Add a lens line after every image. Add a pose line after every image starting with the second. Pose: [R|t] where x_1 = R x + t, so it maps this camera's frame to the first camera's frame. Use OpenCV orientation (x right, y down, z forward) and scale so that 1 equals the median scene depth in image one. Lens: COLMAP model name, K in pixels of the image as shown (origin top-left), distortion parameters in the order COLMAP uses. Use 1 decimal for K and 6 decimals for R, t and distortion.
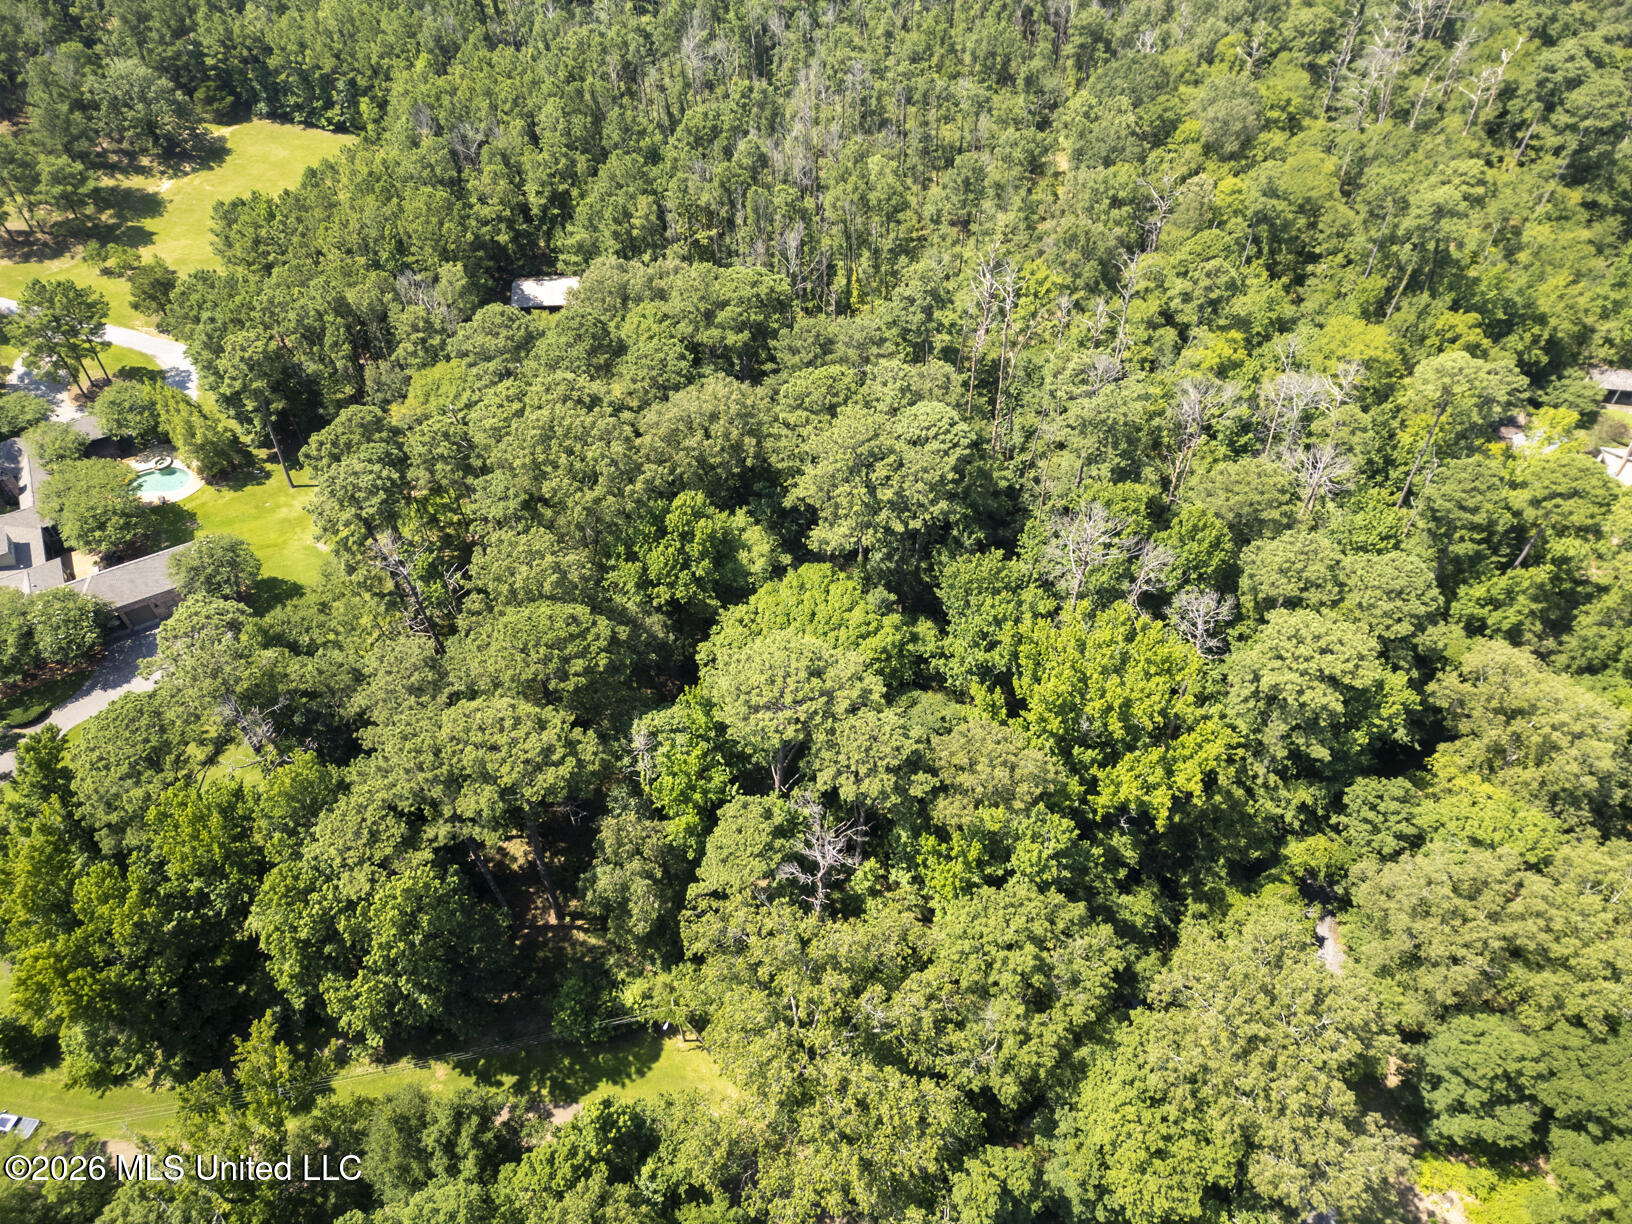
lens RADIAL K [[1125.9, 0, 812.3], [0, 1125.9, 635.3], [0, 0, 1]] dist [0.068394, -0.063084]
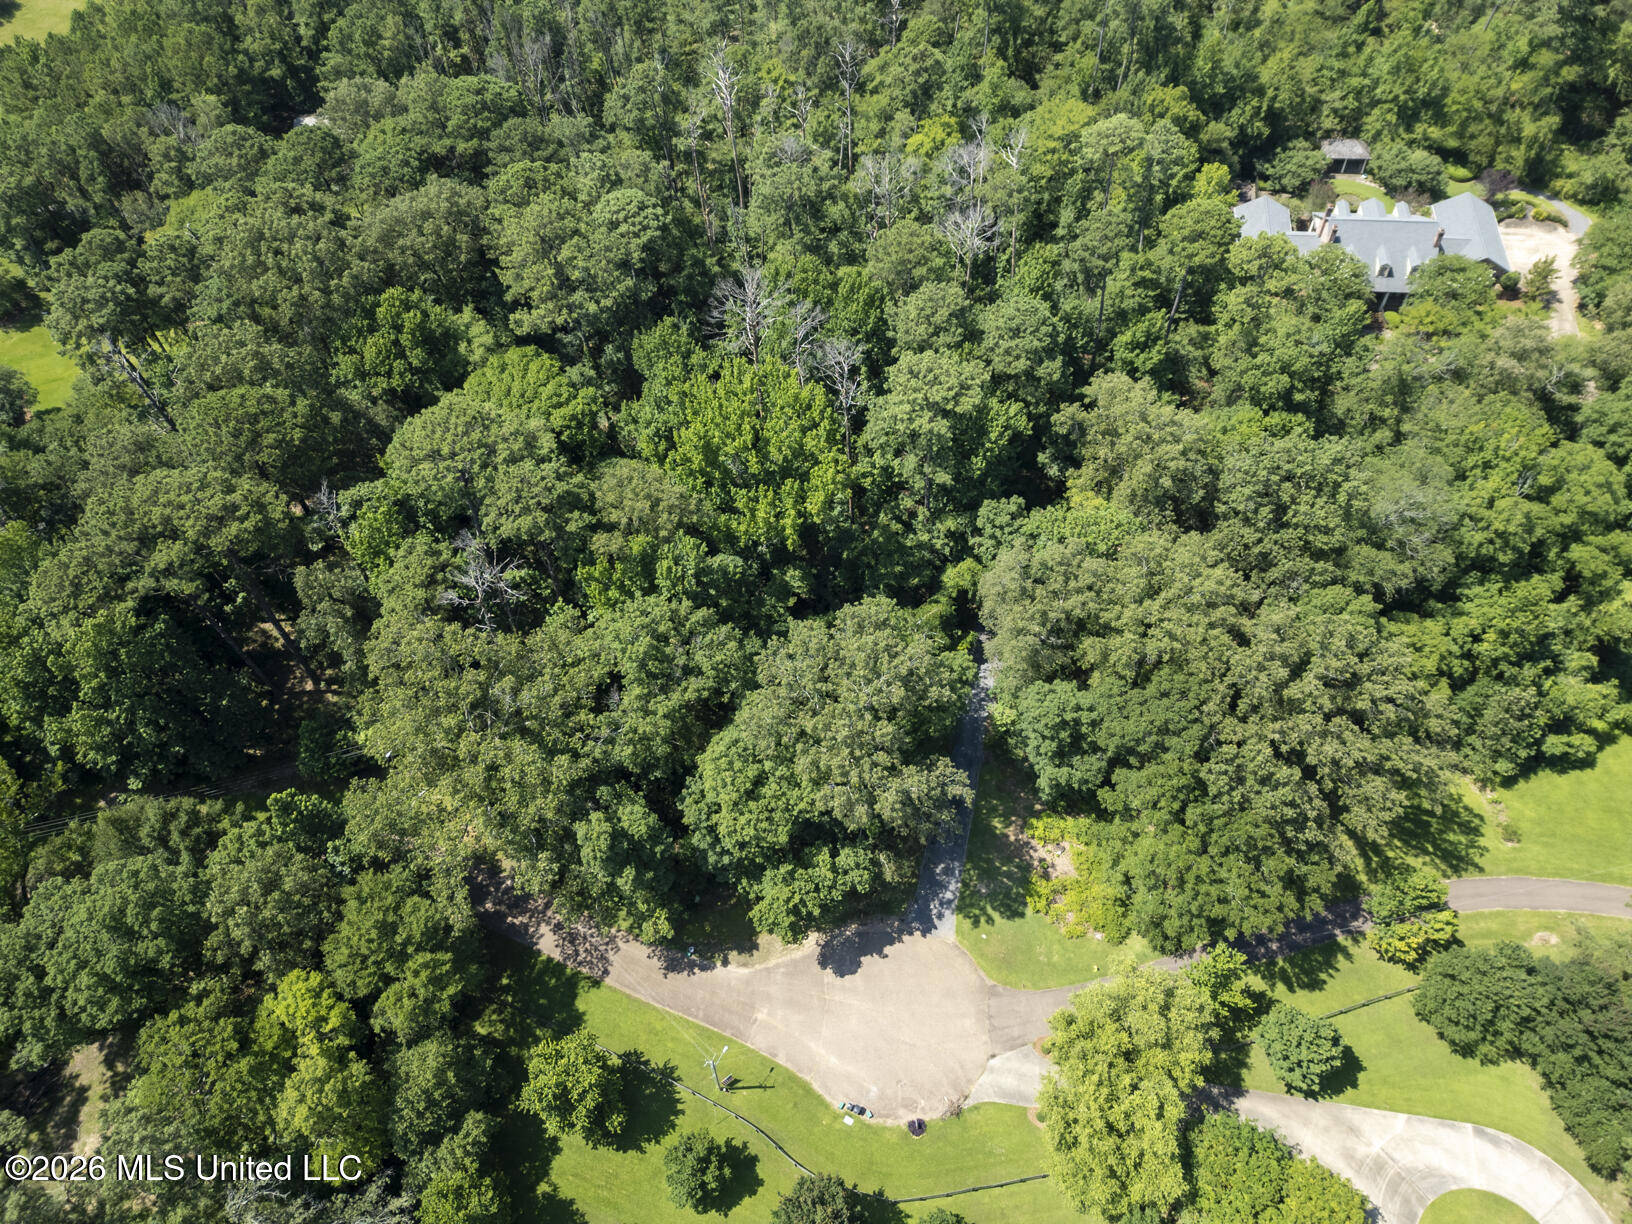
lens RADIAL K [[1125.9, 0, 812.3], [0, 1125.9, 635.3], [0, 0, 1]] dist [0.068394, -0.063084]
pose [[0.998035, -0.062392, 0.005777, 0.262922], [0.061527, 0.993279, 0.098037, 0.123453], [-0.011855, -0.097489, 0.995166, -0.113513]]
